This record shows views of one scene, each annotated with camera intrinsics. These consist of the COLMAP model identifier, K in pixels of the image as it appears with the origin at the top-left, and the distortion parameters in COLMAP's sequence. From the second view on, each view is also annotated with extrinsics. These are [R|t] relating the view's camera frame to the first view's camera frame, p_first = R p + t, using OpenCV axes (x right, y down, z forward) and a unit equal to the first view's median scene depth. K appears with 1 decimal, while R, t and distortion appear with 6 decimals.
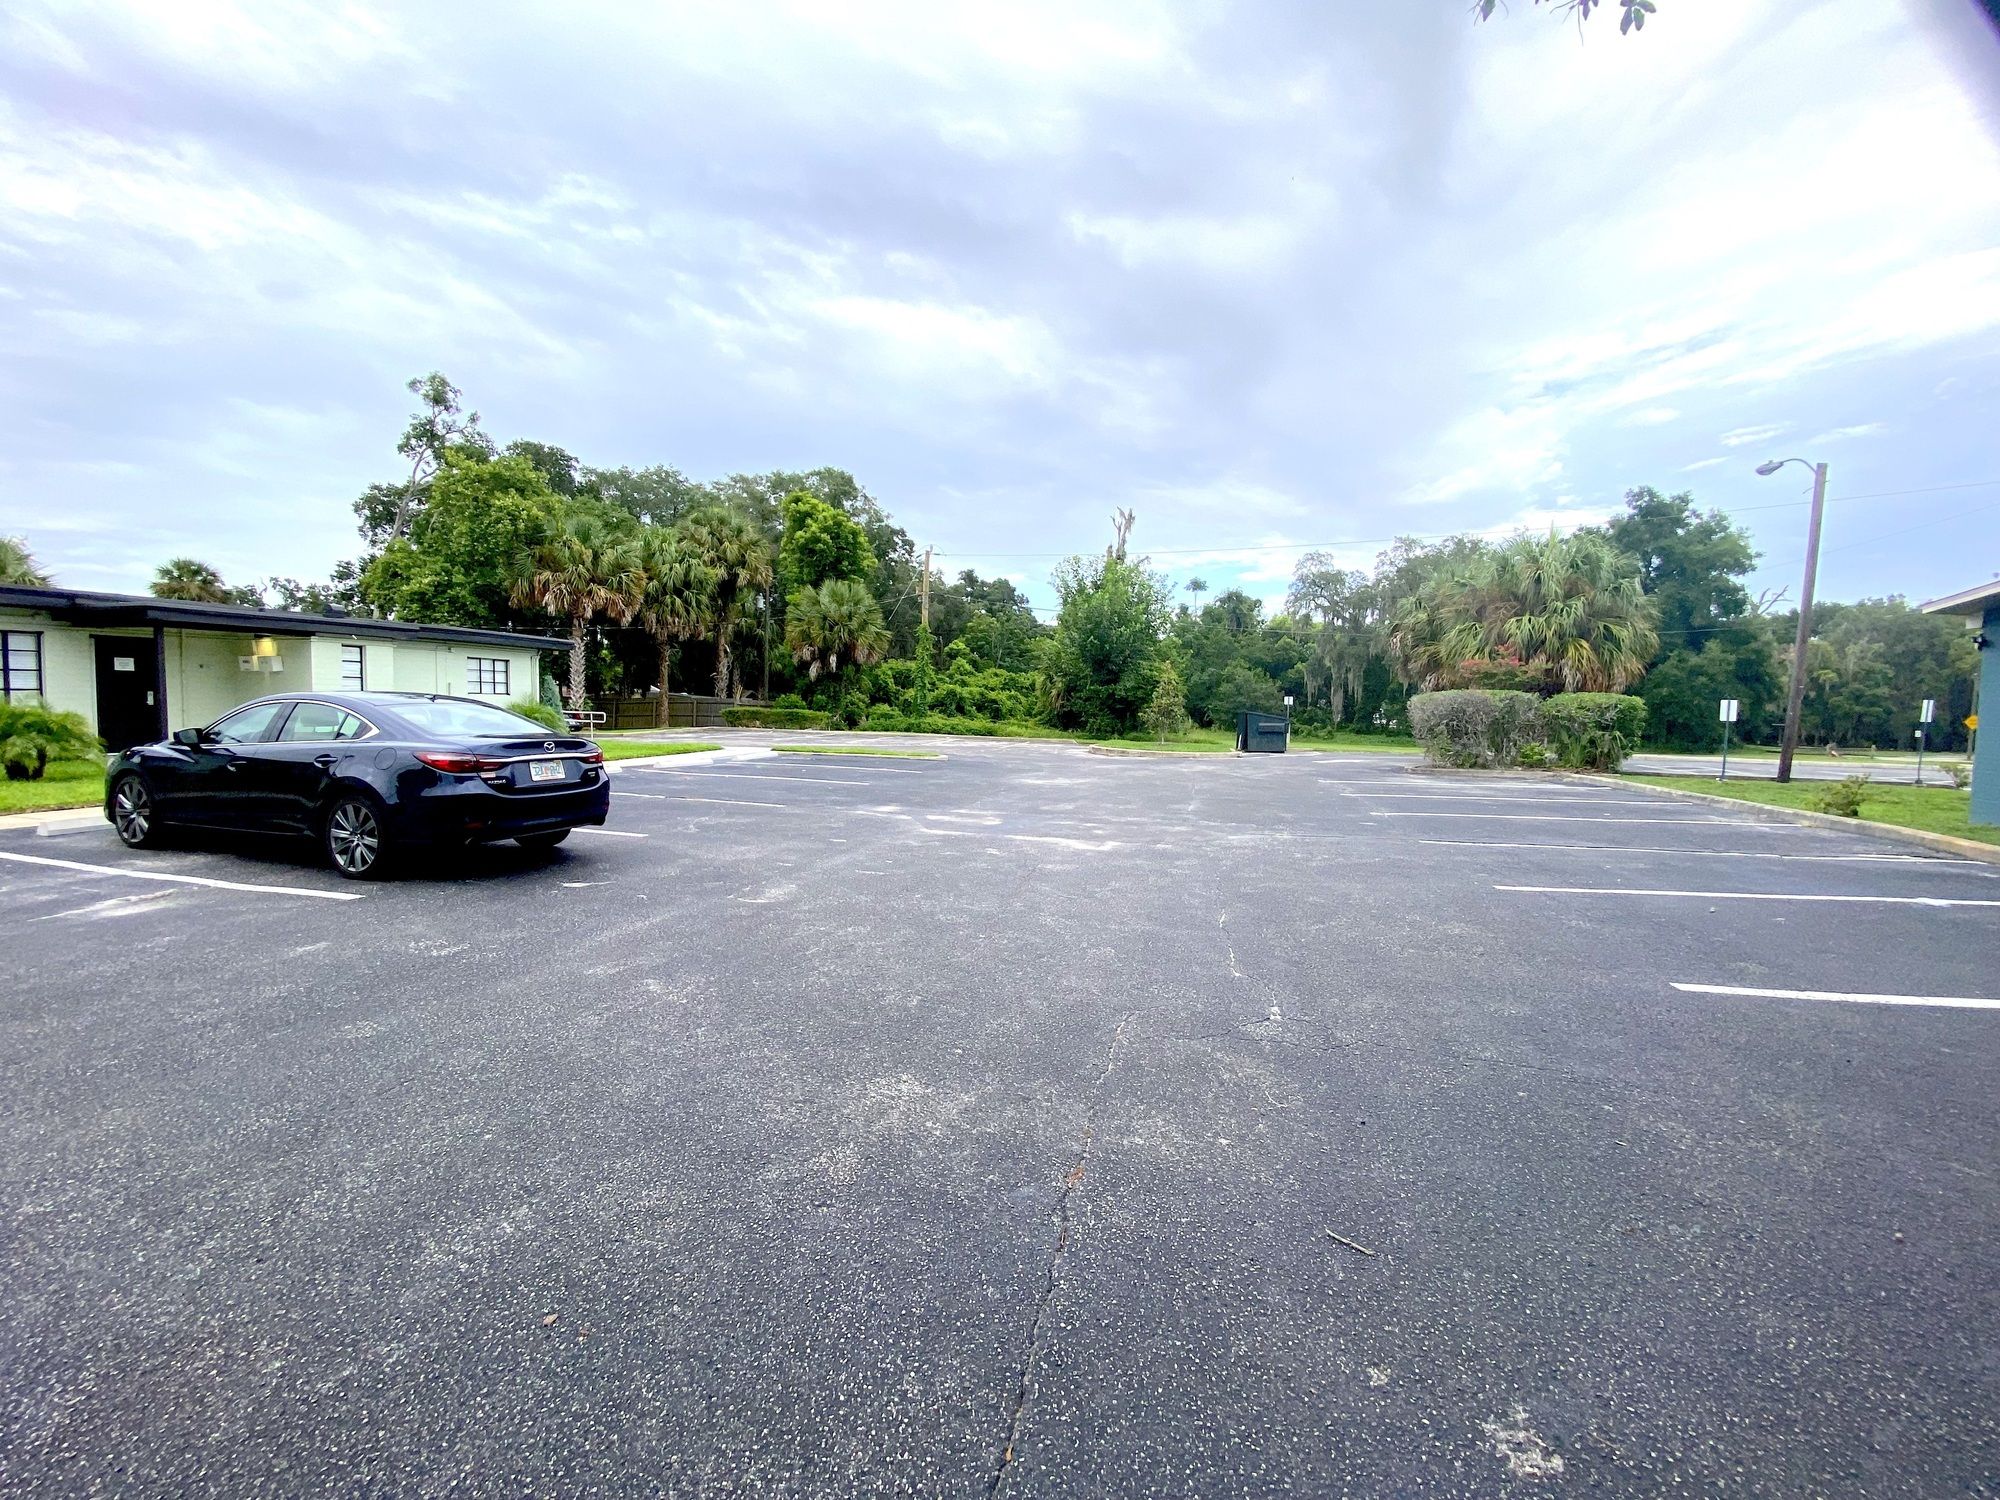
lens RADIAL K [[816.5, 0, 1004.8], [0, 816.5, 749.2], [0, 0, 1]] dist [0.010225, -0.012905]
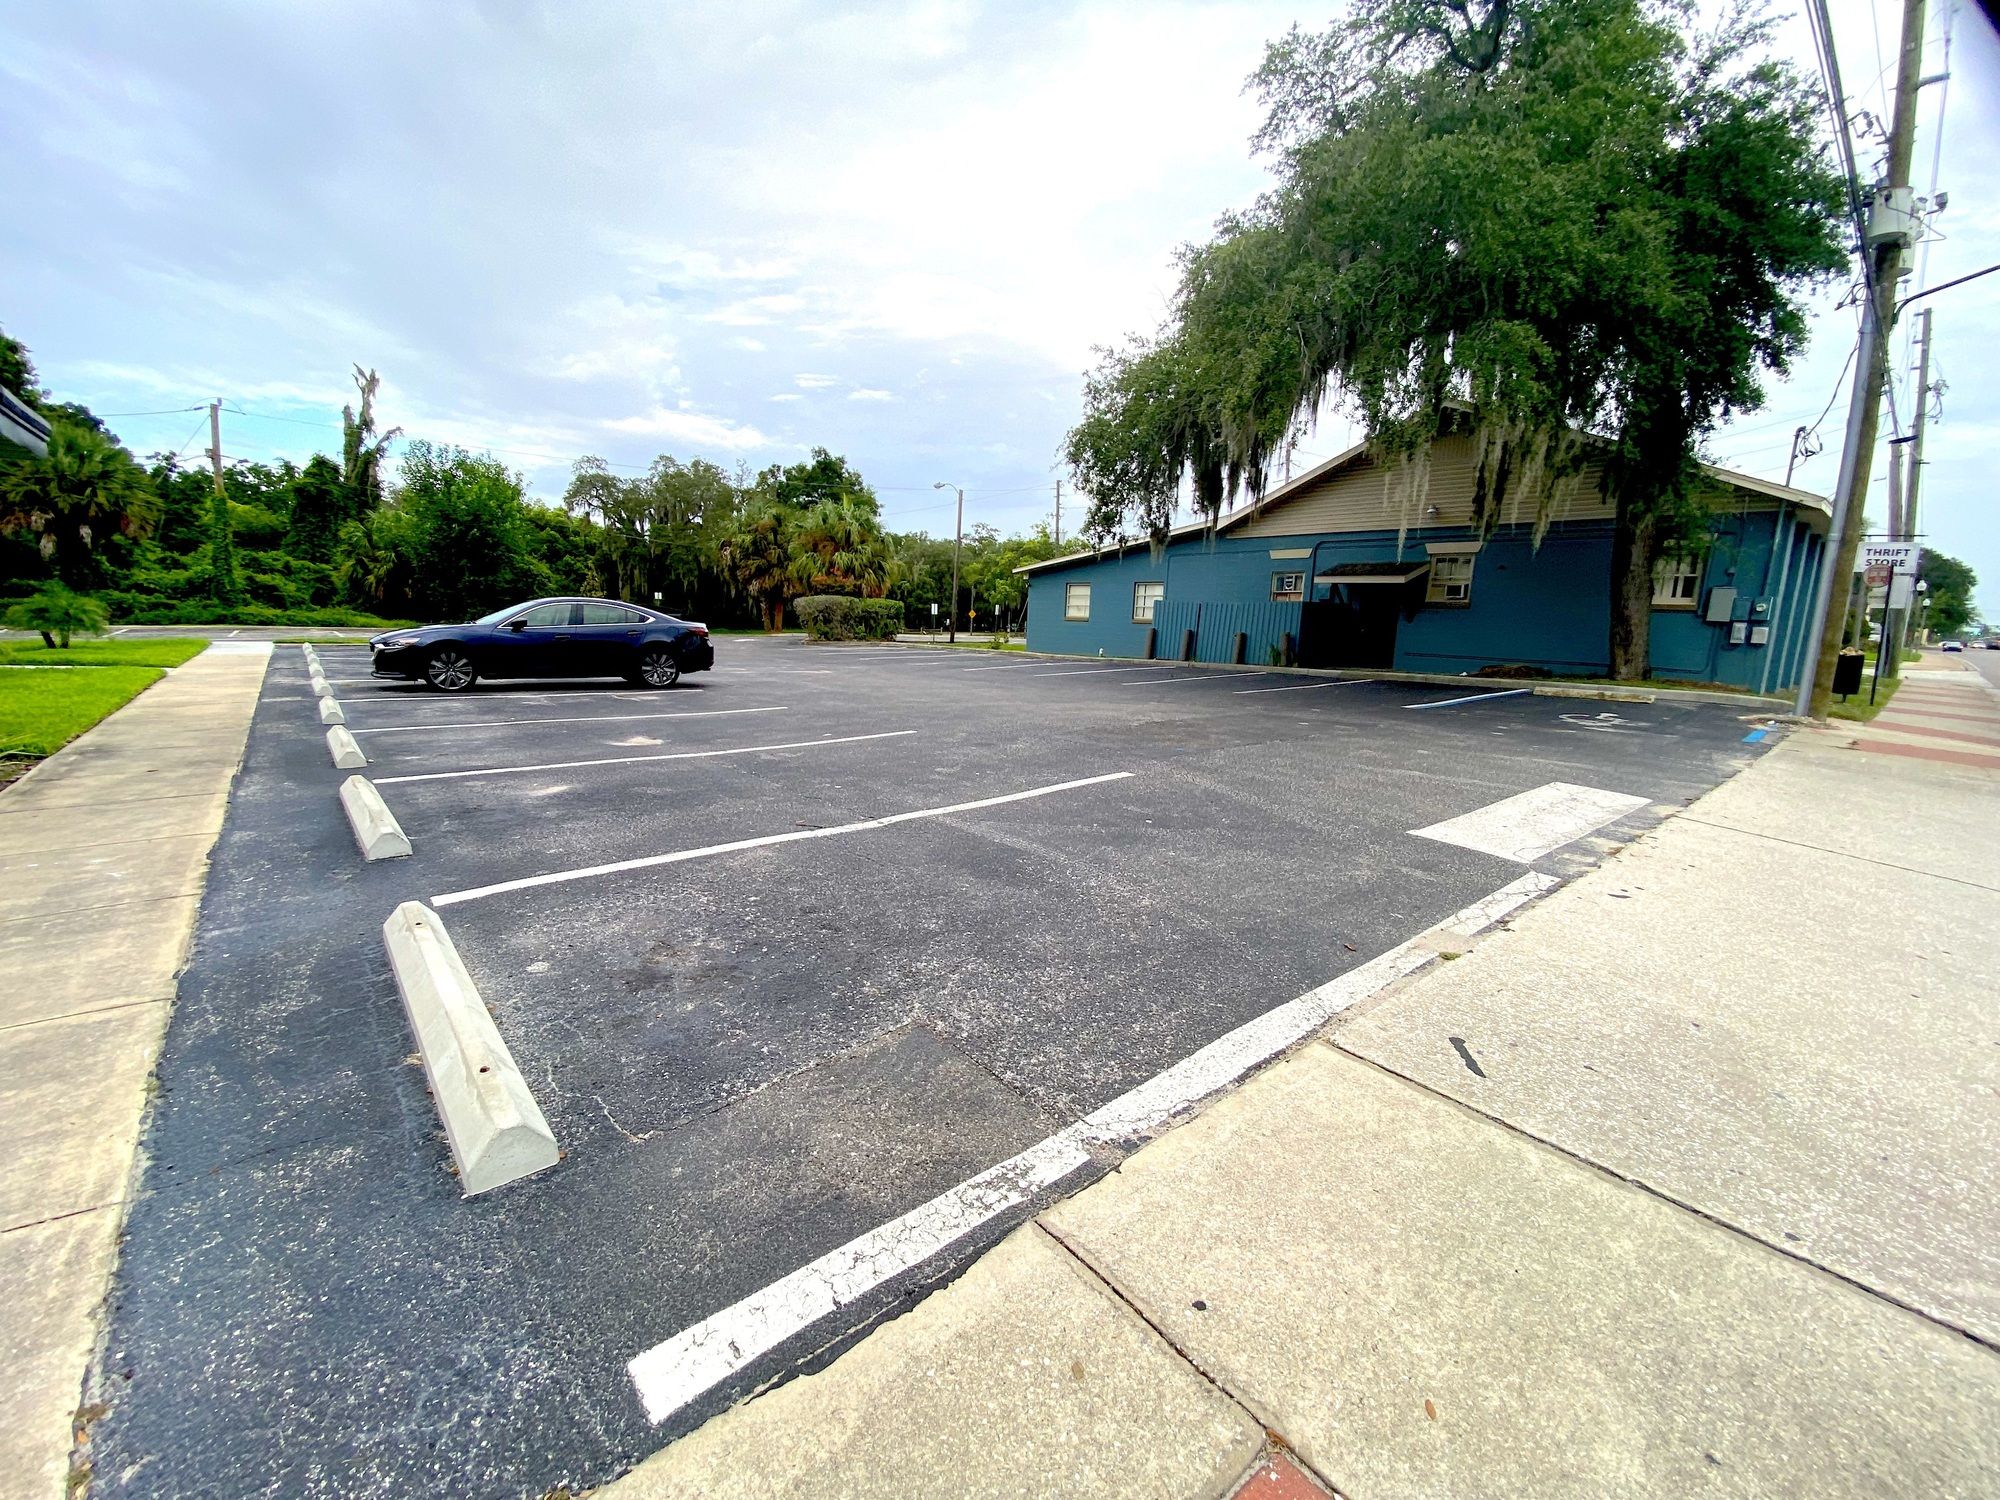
lens RADIAL K [[816.5, 0, 1011.5], [0, 816.5, 730.1], [0, 0, 1]] dist [0.010225, -0.012905]
pose [[0.572017, -0.122267, 0.811078, -0.332869], [0.029856, 0.991276, 0.128375, 0.003505], [-0.819698, -0.049217, 0.570677, -0.155191]]
